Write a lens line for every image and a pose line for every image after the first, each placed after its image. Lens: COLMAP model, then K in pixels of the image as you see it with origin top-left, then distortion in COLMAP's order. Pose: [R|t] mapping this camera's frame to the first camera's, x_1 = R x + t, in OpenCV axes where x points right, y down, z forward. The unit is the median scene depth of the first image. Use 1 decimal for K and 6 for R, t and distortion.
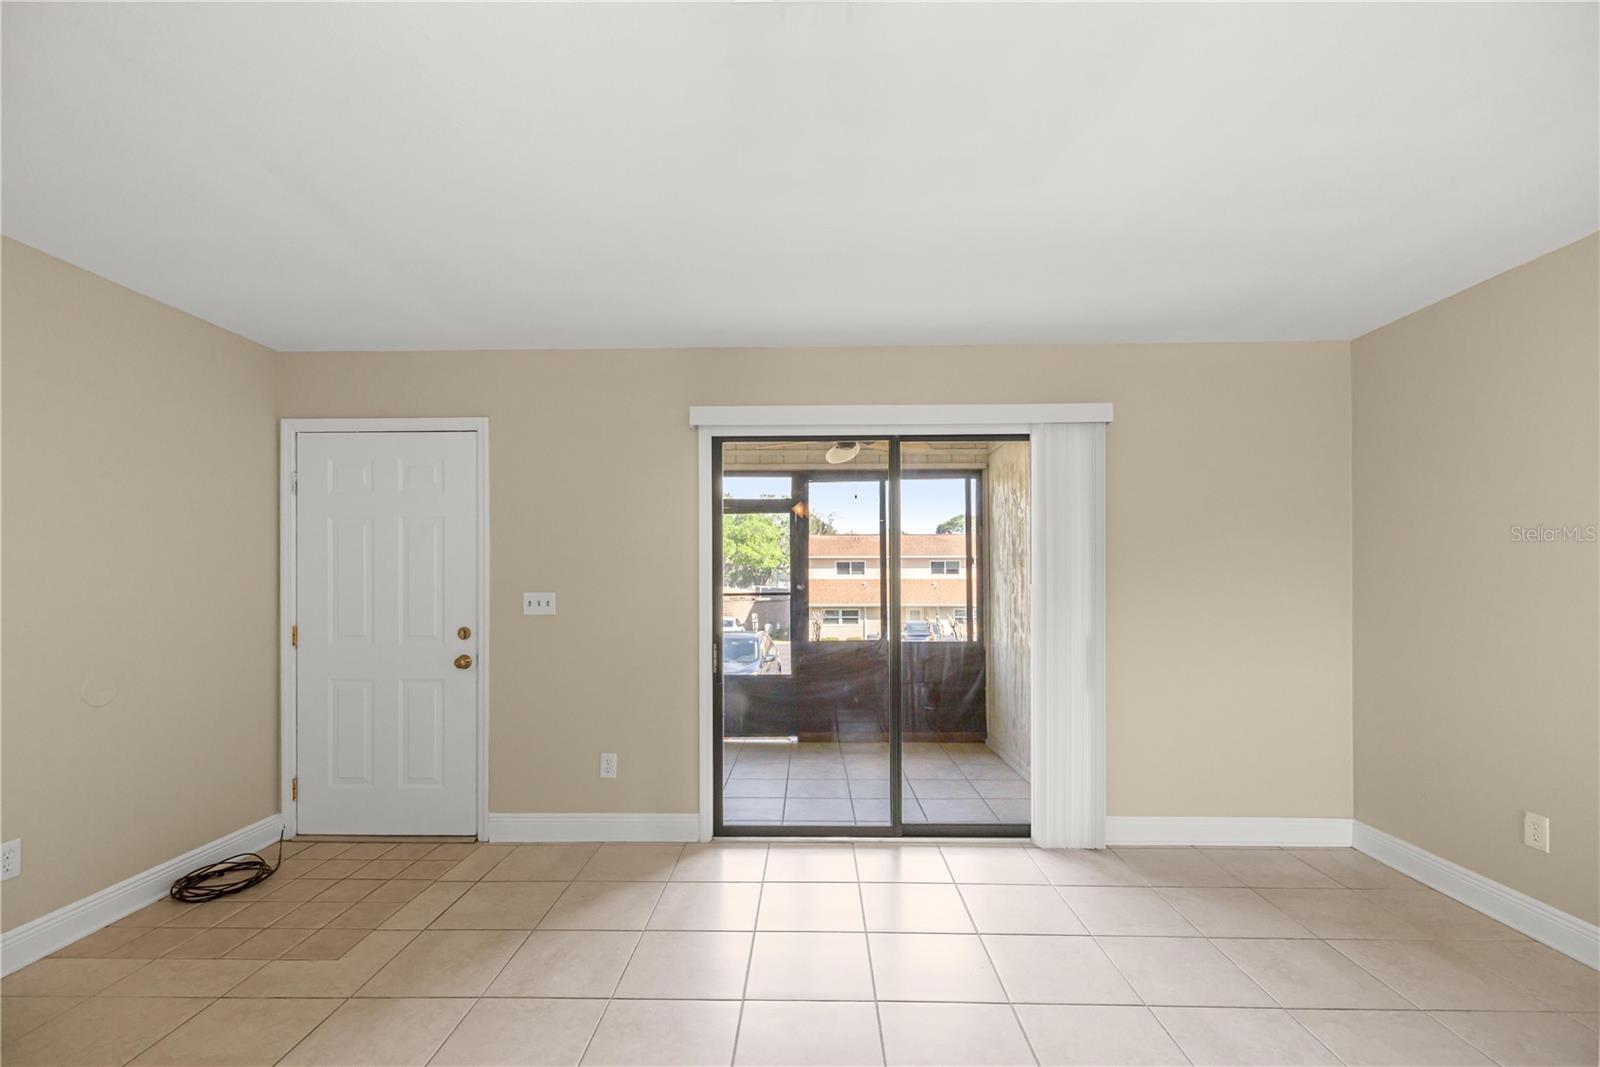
lens RADIAL K [[674.7, 0, 792.8], [0, 674.7, 540.6], [0, 0, 1]] dist [0.002695, 0.000472]
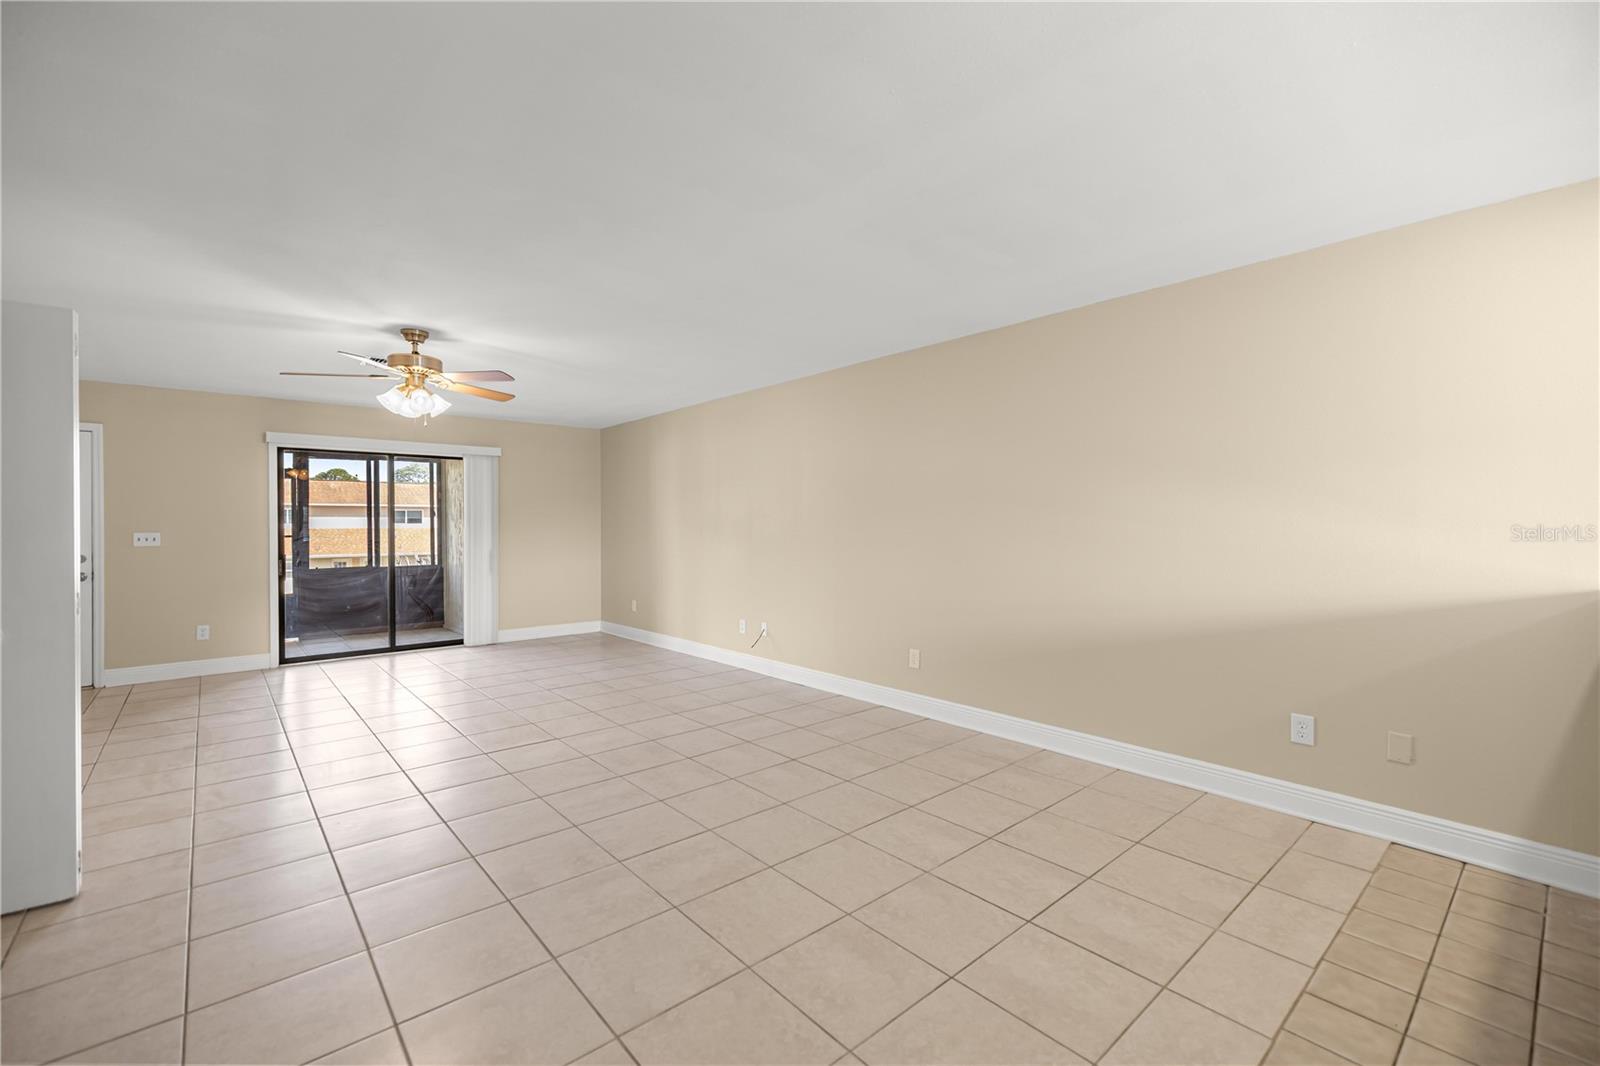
lens RADIAL K [[674.7, 0, 792.8], [0, 674.7, 540.1], [0, 0, 1]] dist [0.002695, 0.000472]
pose [[0.733138, -0.014835, 0.679918, -0.339339], [-0.037010, 0.997410, 0.061669, -0.065296], [-0.679072, -0.070375, 0.730691, -1.273276]]
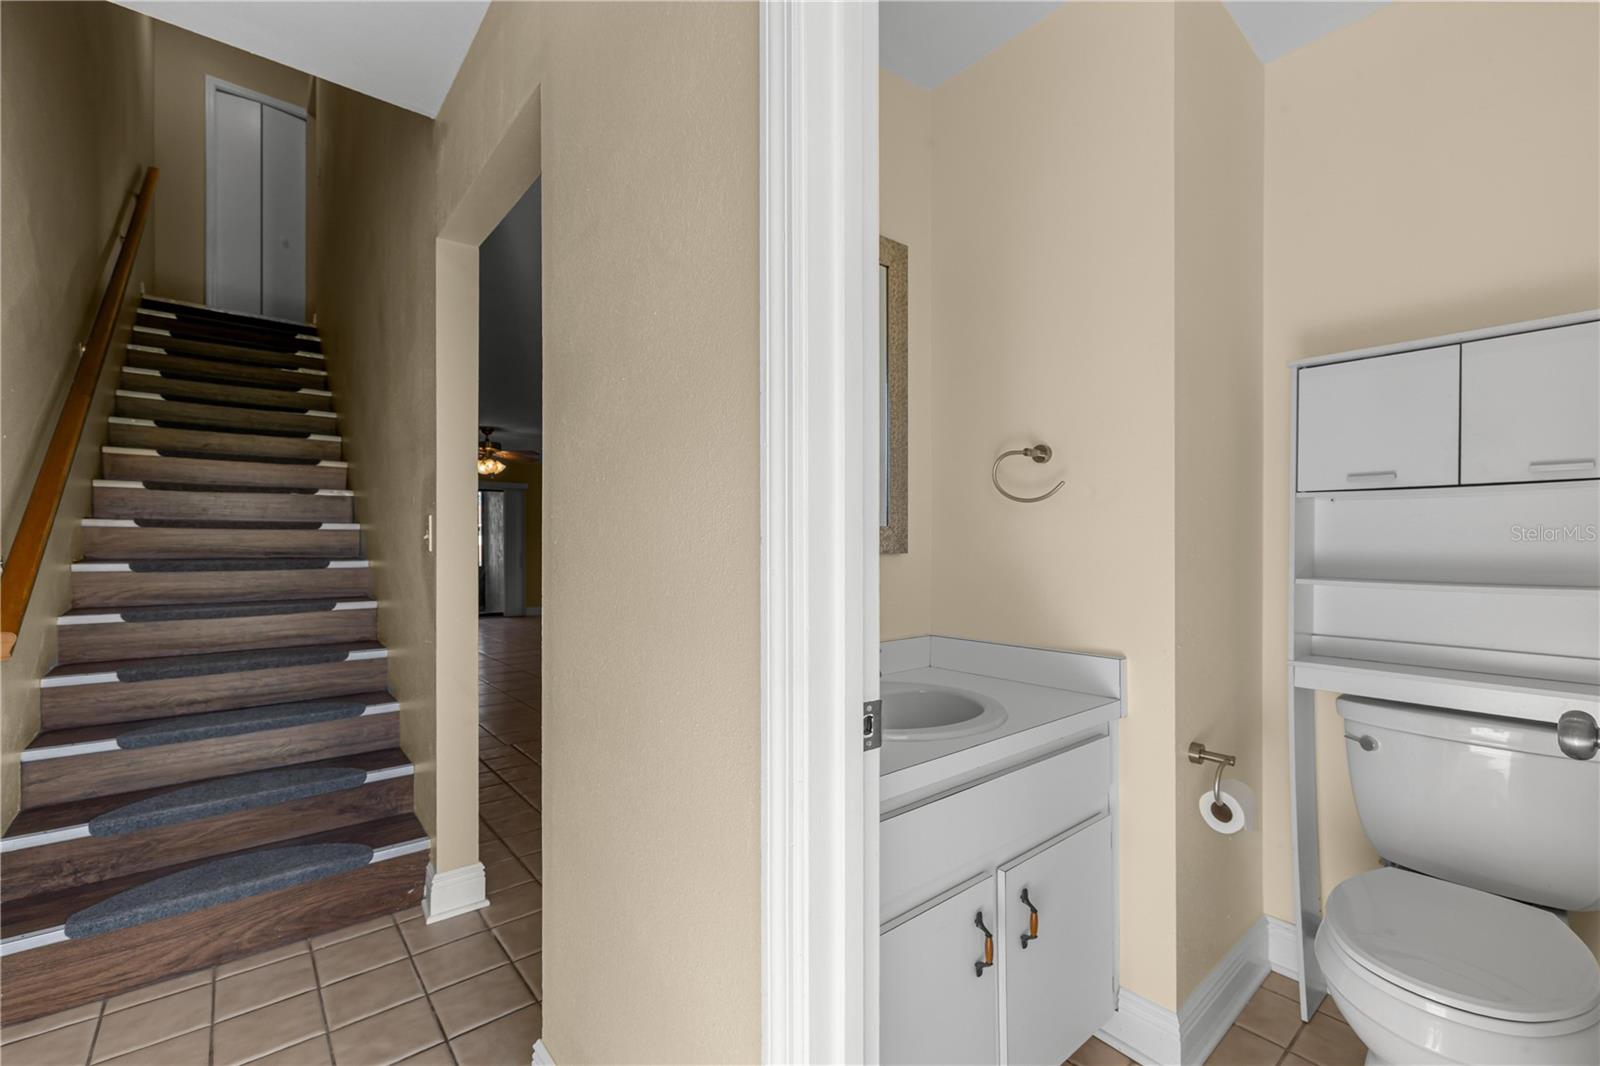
lens RADIAL K [[674.7, 0, 792.8], [0, 674.7, 540.1], [0, 0, 1]] dist [0.002695, 0.000472]
pose [[0.748129, -0.004191, 0.663540, -0.734149], [-0.027089, 0.998954, 0.036852, -0.075309], [-0.663000, -0.045544, 0.747232, -2.266290]]
